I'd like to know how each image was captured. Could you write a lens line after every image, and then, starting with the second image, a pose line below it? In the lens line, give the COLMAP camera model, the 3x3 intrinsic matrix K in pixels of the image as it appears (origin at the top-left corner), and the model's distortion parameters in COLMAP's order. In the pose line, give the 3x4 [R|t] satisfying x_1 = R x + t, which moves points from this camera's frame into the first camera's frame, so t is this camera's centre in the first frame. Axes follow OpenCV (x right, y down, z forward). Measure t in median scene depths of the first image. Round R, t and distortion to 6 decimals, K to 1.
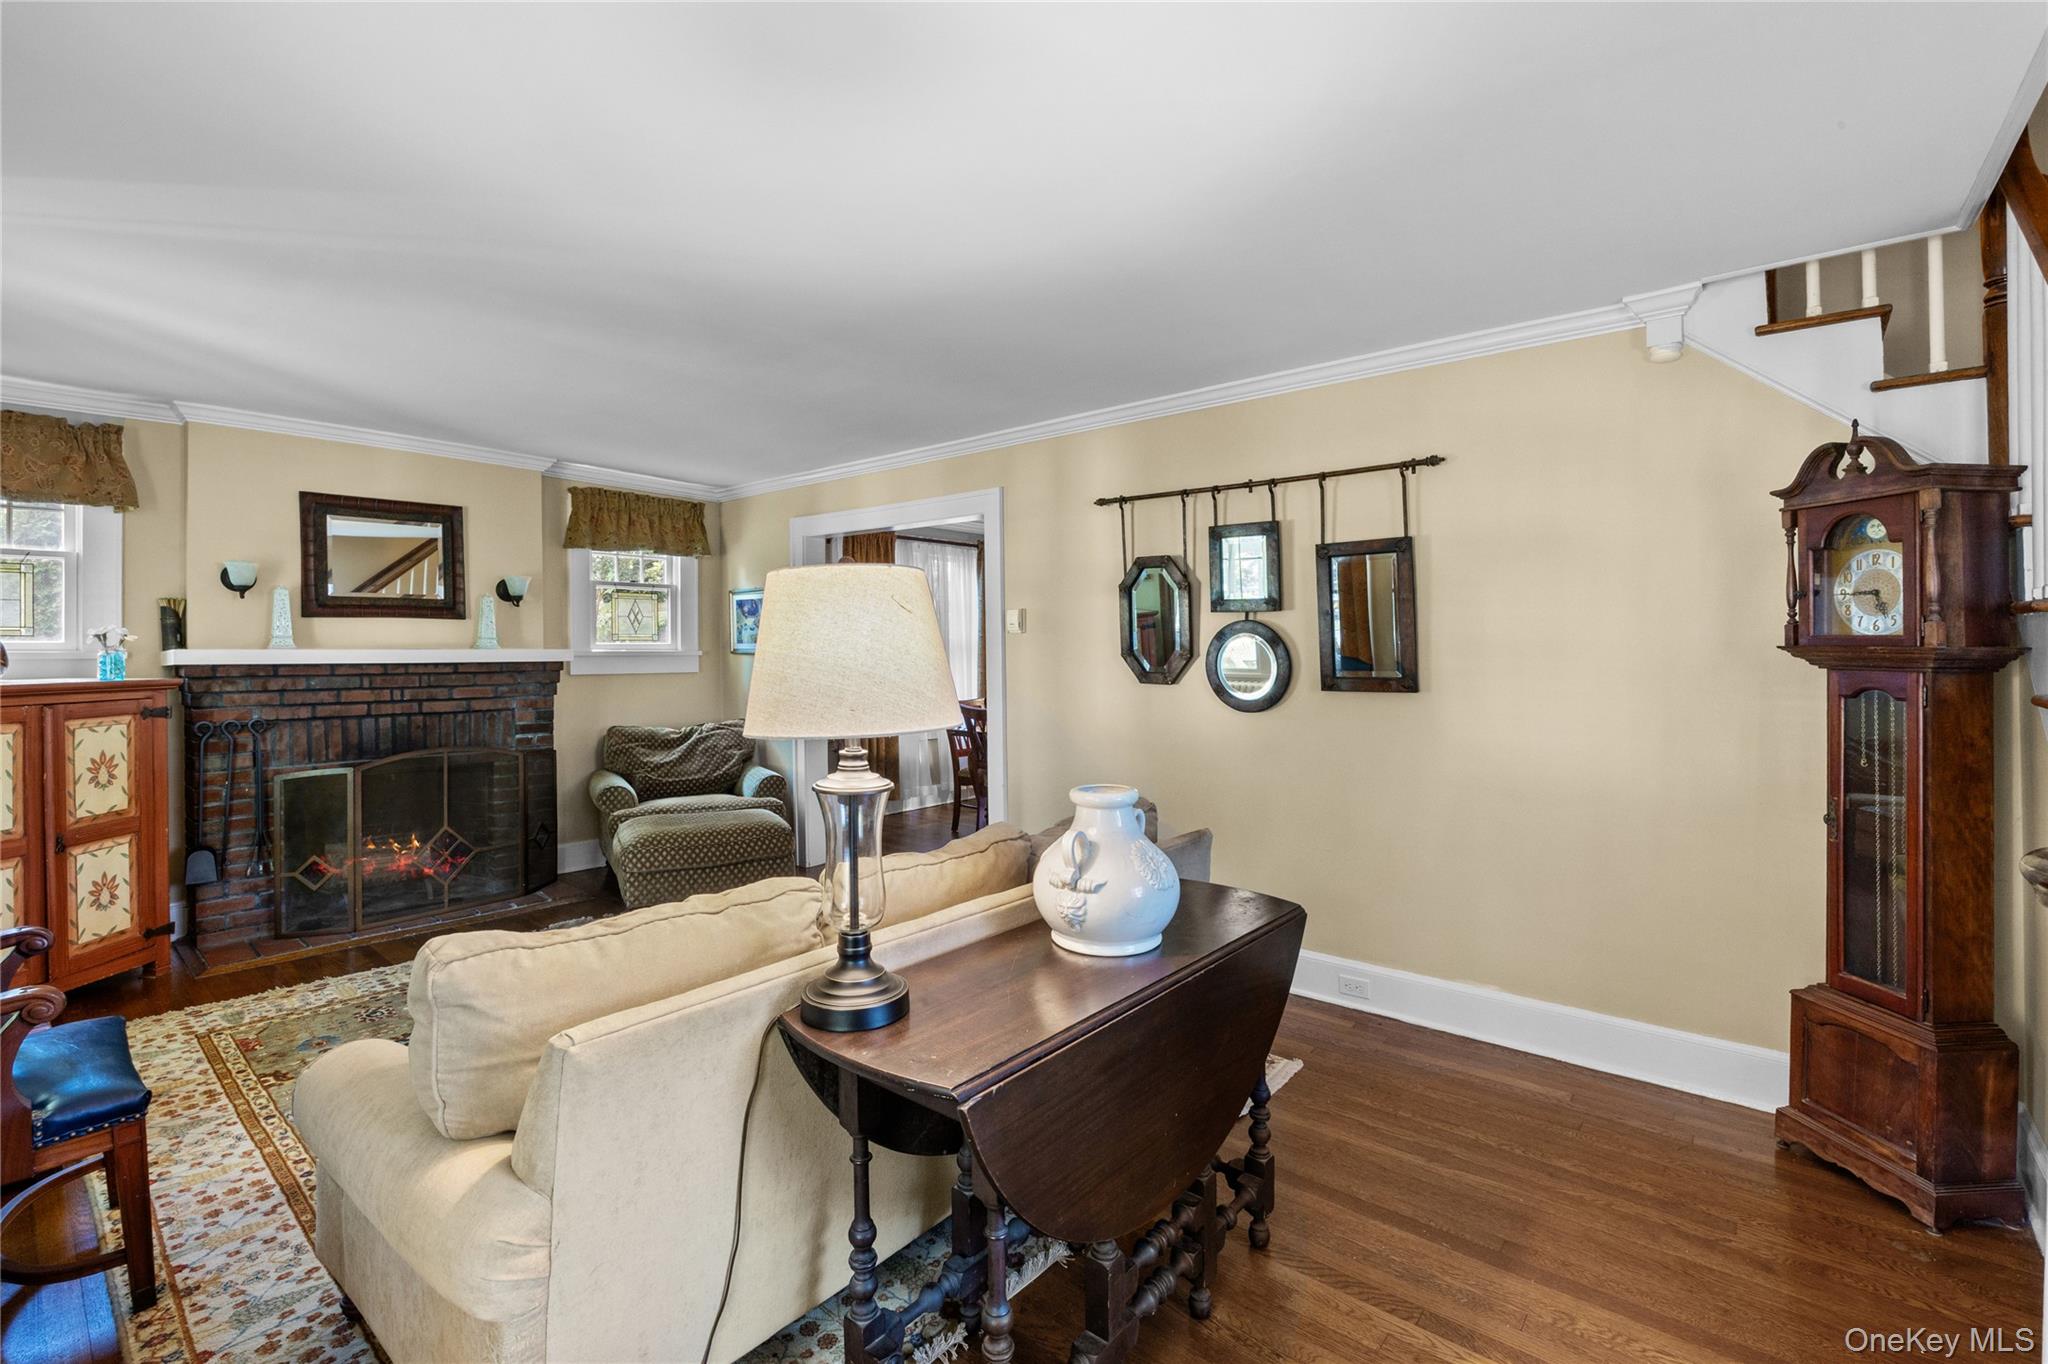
lens RADIAL K [[899.8, 0, 1008.6], [0, 899.8, 651.8], [0, 0, 1]] dist [-0.018430, 0.000526]
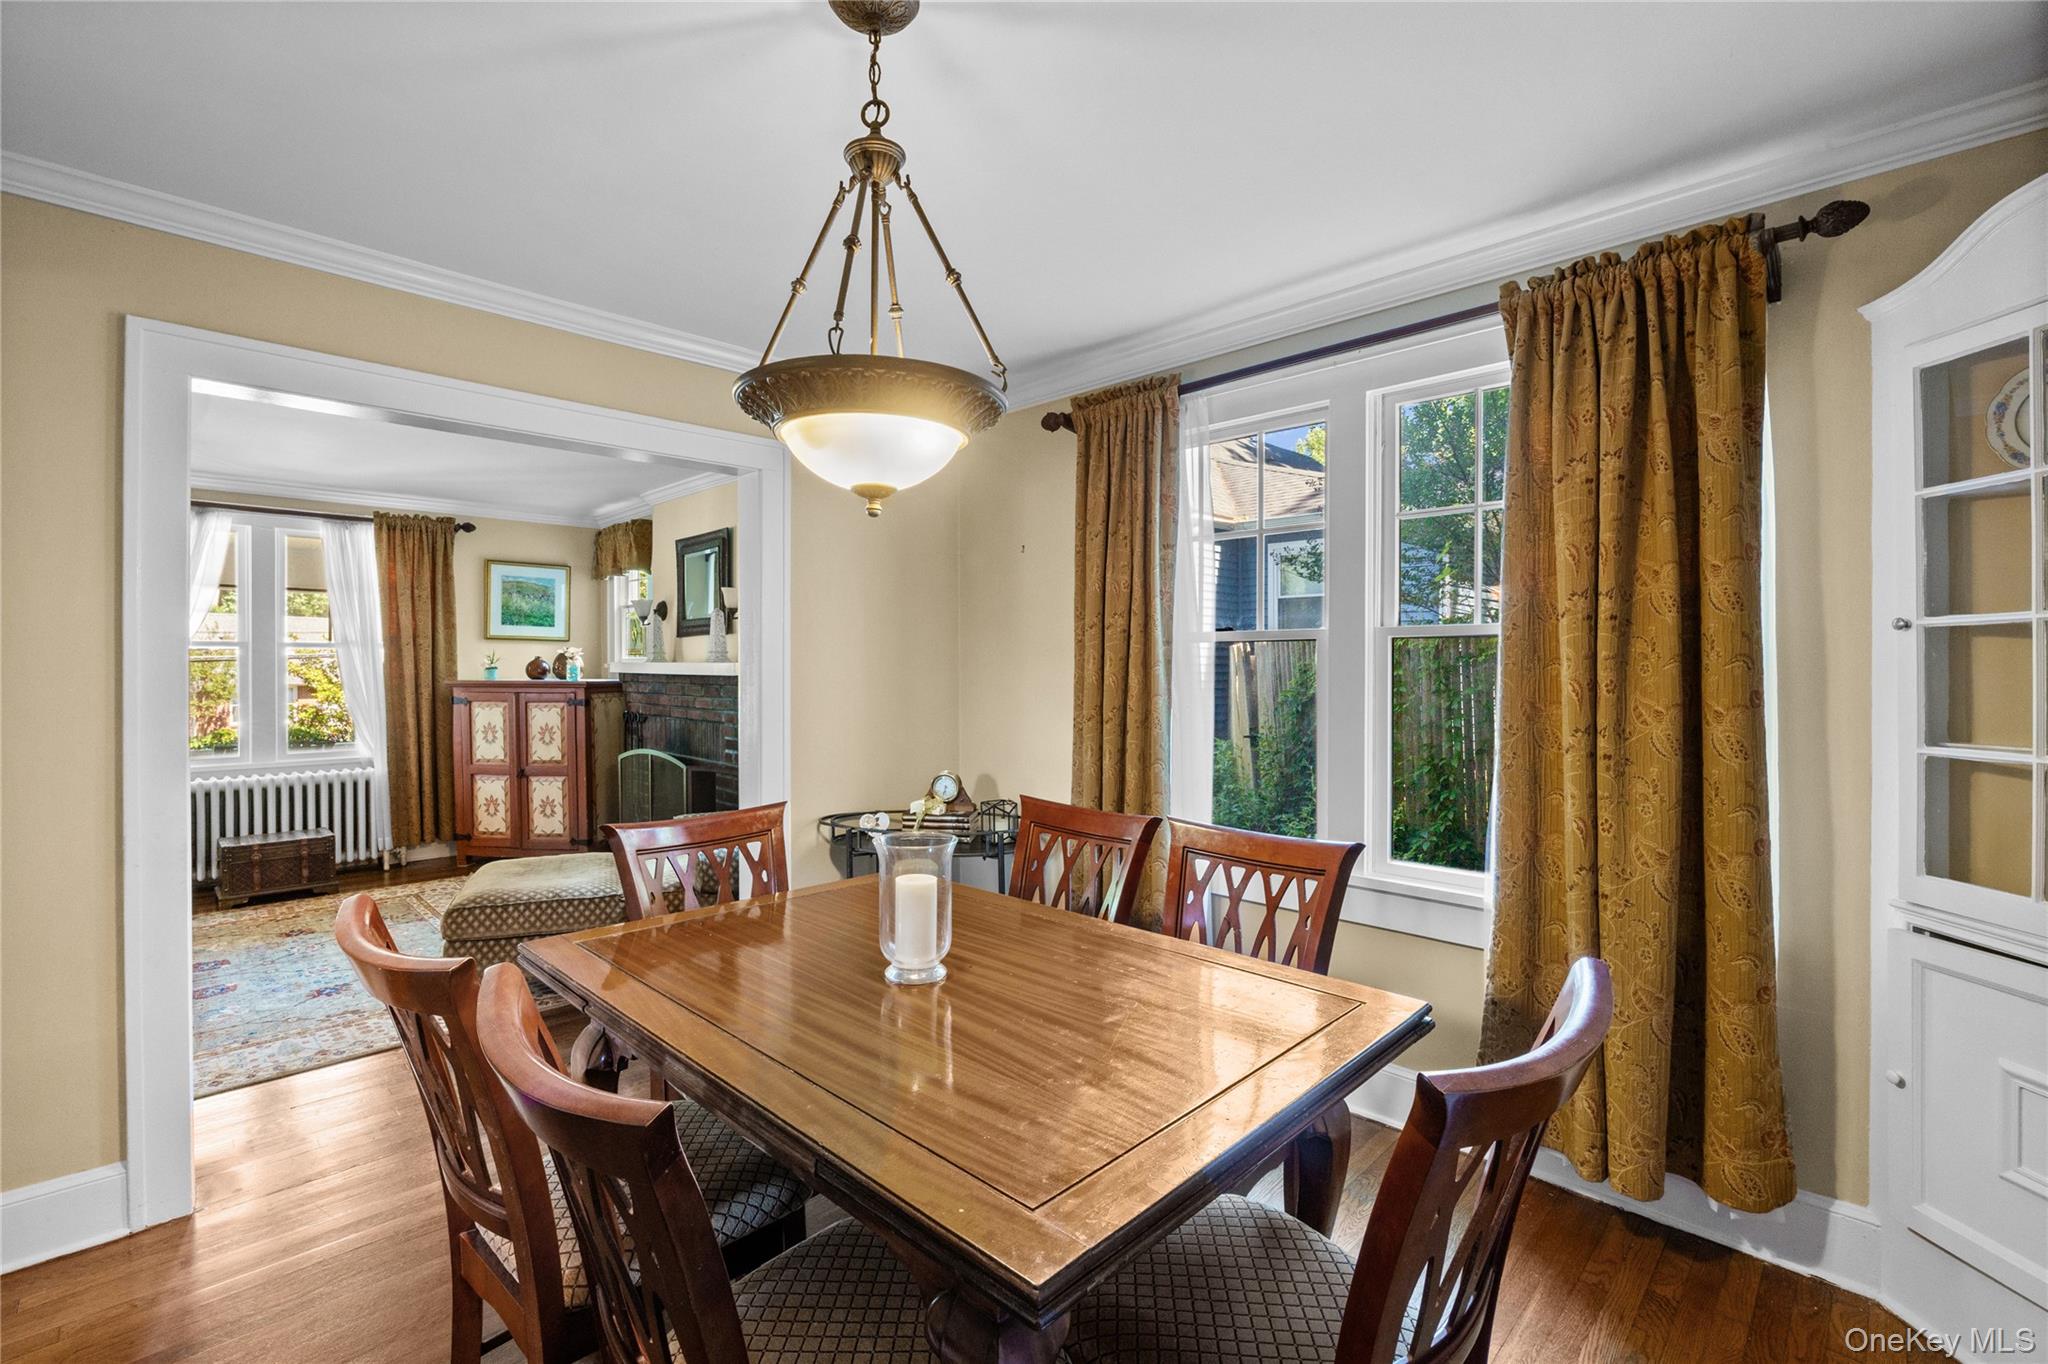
lens RADIAL K [[899.8, 0, 1022.8], [0, 899.8, 671.9], [0, 0, 1]] dist [-0.018430, 0.000526]
pose [[-0.063763, 0.014972, -0.997853, 0.485996], [-0.002832, 0.999881, 0.015184, -0.009885], [0.997961, 0.003794, -0.063713, 1.610028]]
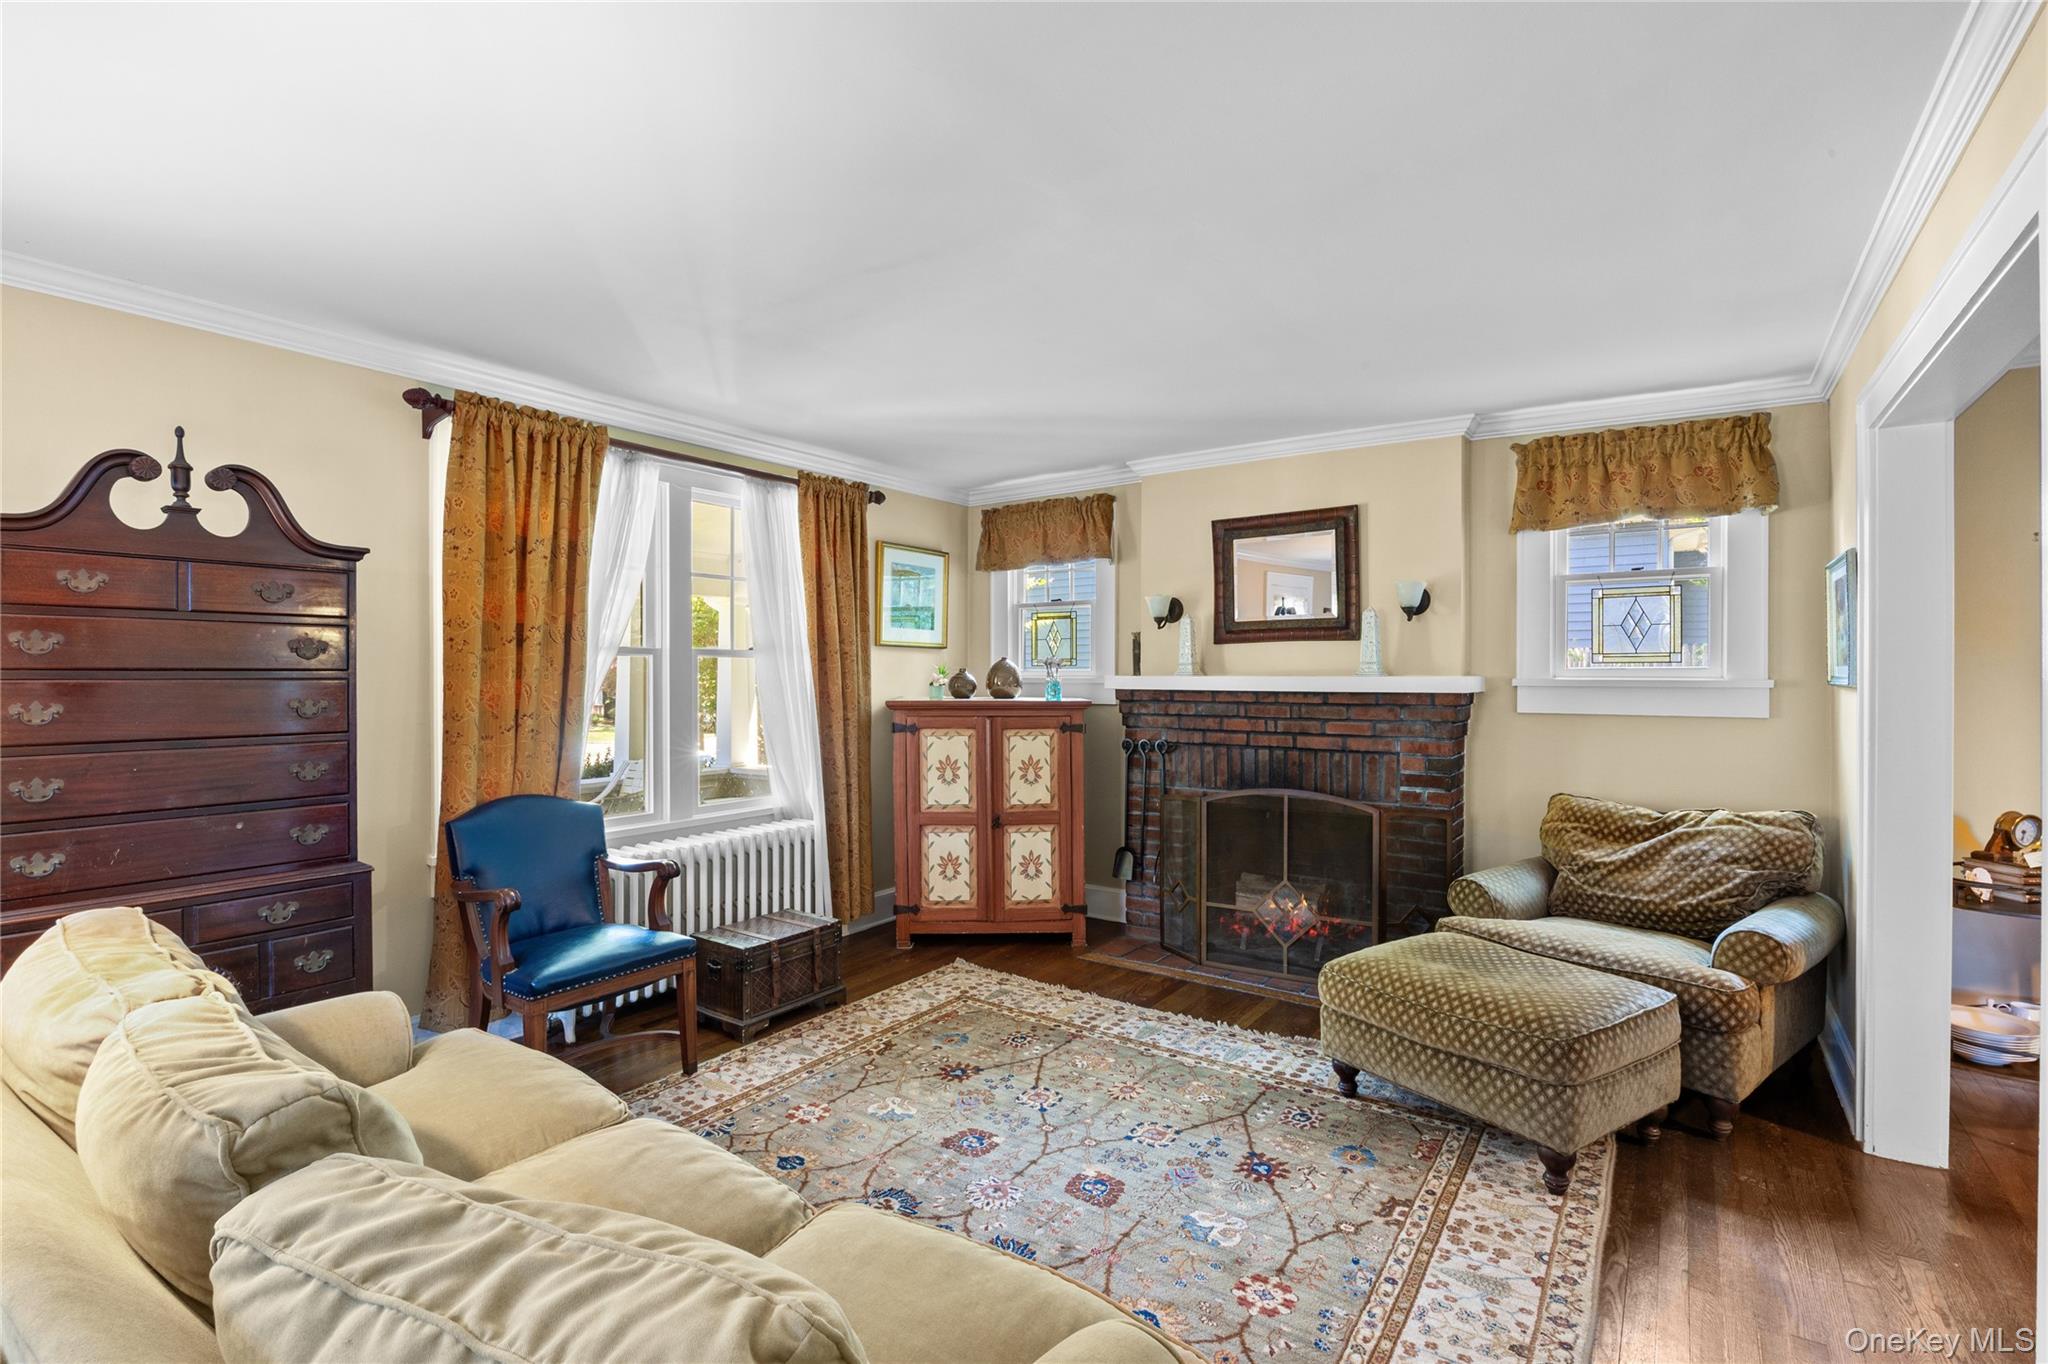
lens RADIAL K [[941.6, 0, 1020.3], [0, 941.6, 689.2], [0, 0, 1]] dist [-0.019698, 0.000277]
pose [[0.102893, 0.023377, -0.994418, 0.260341], [-0.000200, 0.999724, 0.023482, -0.012571], [0.994692, -0.002217, 0.102869, 0.678078]]
